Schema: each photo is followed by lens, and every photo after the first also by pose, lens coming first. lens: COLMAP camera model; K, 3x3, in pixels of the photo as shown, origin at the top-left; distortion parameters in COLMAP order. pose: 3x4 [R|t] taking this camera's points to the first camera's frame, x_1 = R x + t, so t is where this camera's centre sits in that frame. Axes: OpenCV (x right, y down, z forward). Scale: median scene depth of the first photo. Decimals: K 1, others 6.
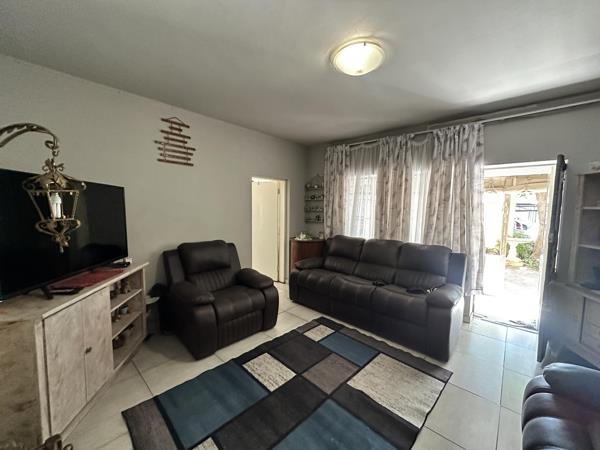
lens RADIAL K [[239.6, 0, 300.5], [0, 239.6, 224.2], [0, 0, 1]] dist [0.000067, 0.000656]
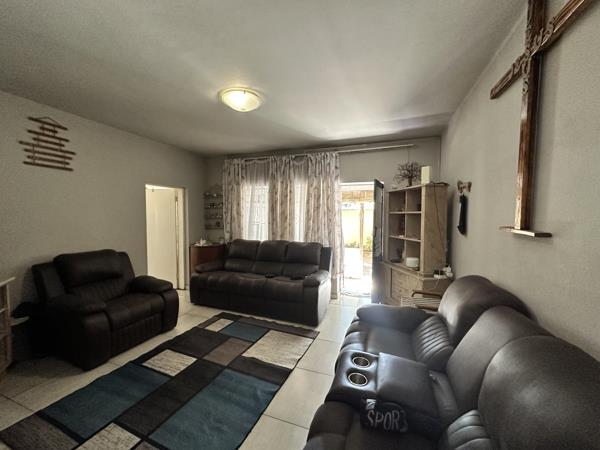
lens RADIAL K [[239.6, 0, 298.0], [0, 239.6, 225.0], [0, 0, 1]] dist [0.000067, 0.000656]
pose [[0.929259, -0.026068, 0.368508, 0.017714], [0.036459, 0.999109, -0.021264, 0.020223], [-0.367626, 0.033195, 0.929381, -0.194470]]
